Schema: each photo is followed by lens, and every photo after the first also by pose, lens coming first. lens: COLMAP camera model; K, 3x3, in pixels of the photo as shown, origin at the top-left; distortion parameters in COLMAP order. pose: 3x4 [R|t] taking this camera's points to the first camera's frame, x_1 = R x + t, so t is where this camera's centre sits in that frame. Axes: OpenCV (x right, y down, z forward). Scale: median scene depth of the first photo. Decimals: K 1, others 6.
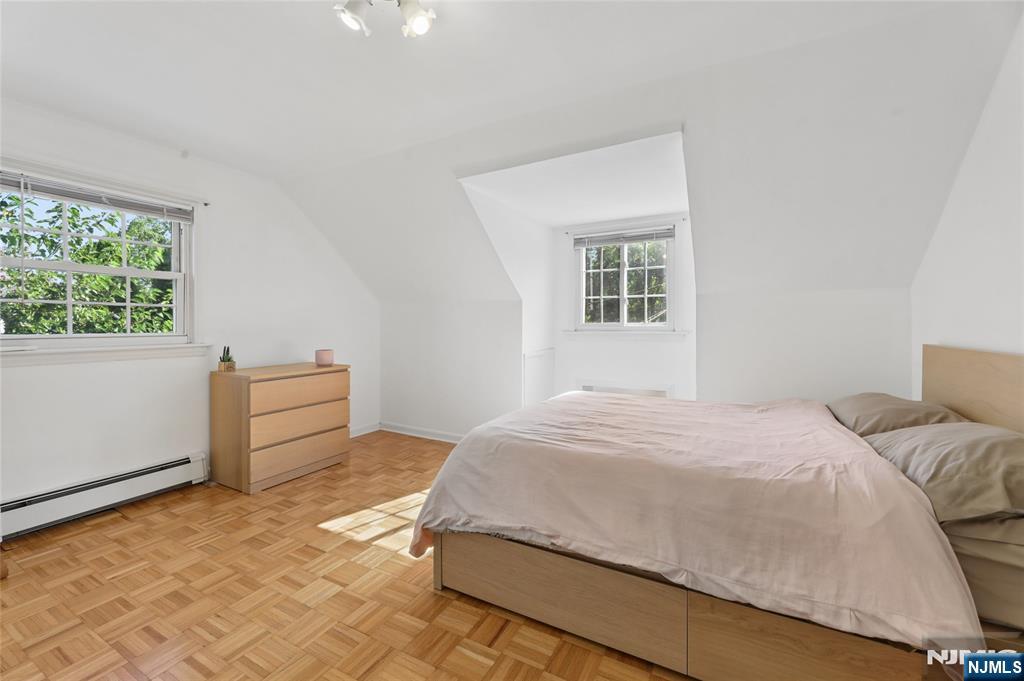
lens RADIAL K [[420.7, 0, 509.4], [0, 420.7, 321.8], [0, 0, 1]] dist [0.000493, -0.000027]
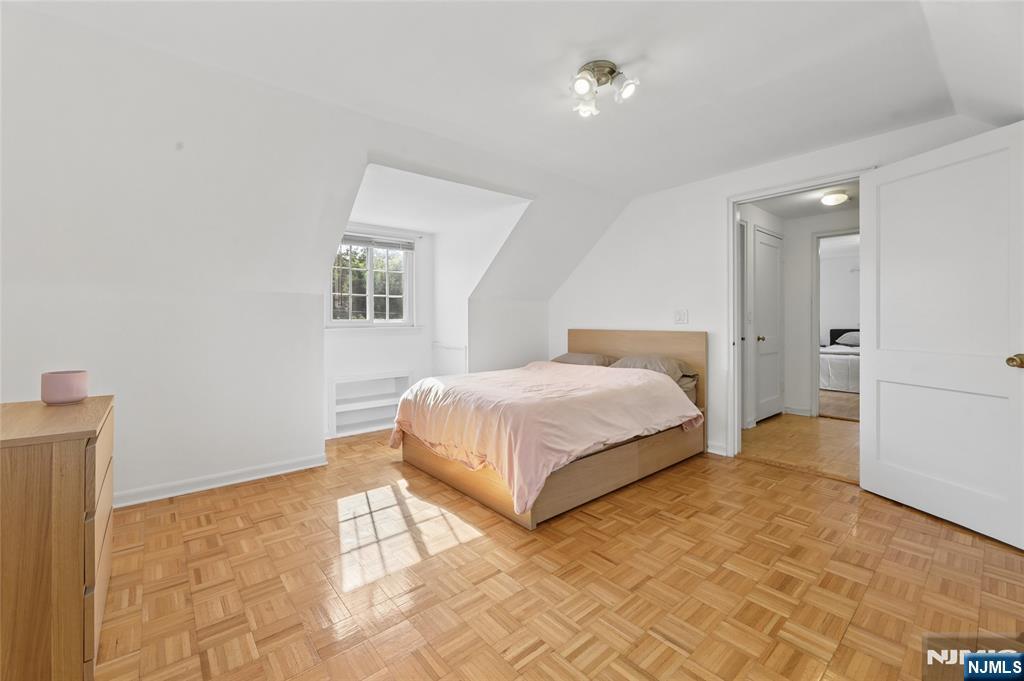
lens RADIAL K [[420.7, 0, 509.4], [0, 420.7, 321.8], [0, 0, 1]] dist [0.000493, -0.000027]
pose [[0.362883, -0.002419, 0.931832, -0.760084], [0.000590, 0.999997, 0.002366, 0.007132], [-0.931835, -0.000309, 0.362883, 0.341396]]
